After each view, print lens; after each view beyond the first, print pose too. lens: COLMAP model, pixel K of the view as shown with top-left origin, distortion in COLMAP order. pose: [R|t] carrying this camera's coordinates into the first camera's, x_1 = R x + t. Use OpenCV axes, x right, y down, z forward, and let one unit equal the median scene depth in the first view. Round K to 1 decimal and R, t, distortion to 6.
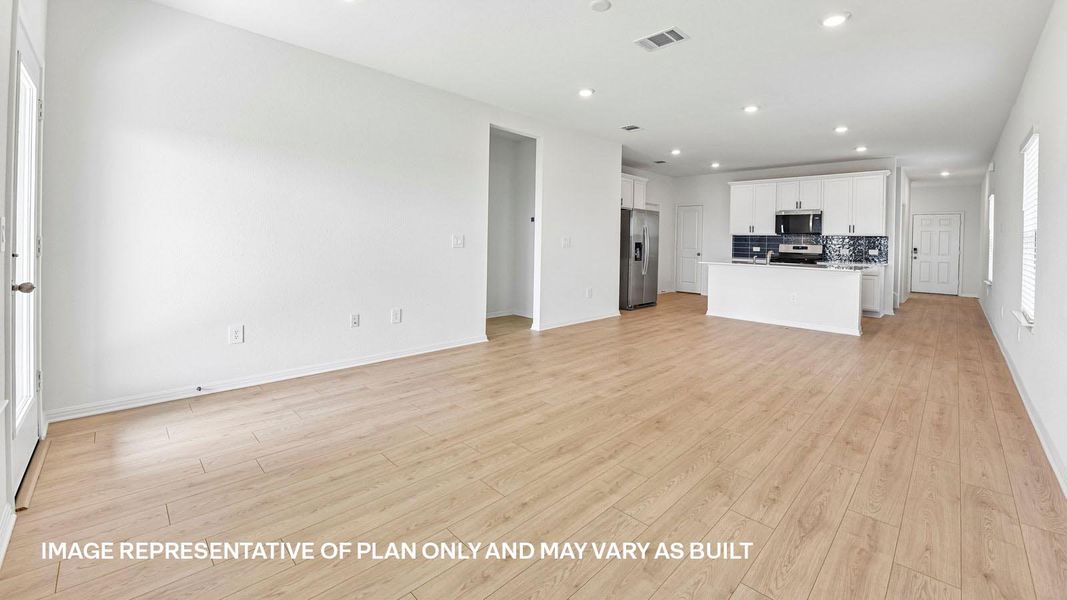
lens RADIAL K [[471.2, 0, 535.8], [0, 471.2, 248.8], [0, 0, 1]] dist [0.025138, -0.000166]
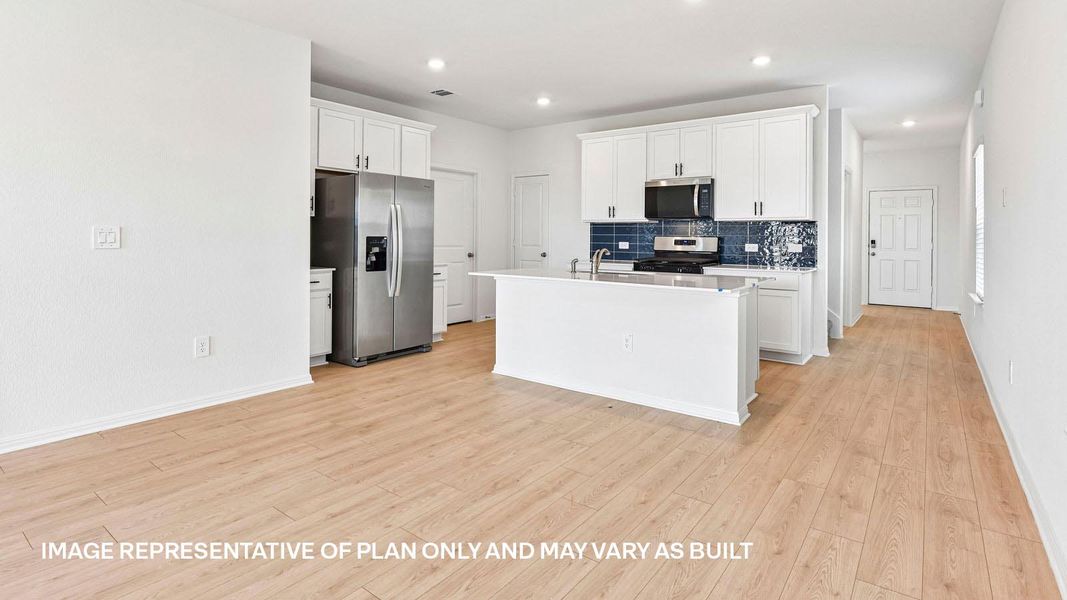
lens RADIAL K [[545.8, 0, 528.4], [0, 545.8, 247.6], [0, 0, 1]] dist [0.024331, 0.000209]
pose [[0.995848, -0.013196, 0.090069, 0.301557], [0.012739, 0.999903, 0.005643, -0.002061], [-0.090134, -0.004473, 0.995920, 0.337858]]
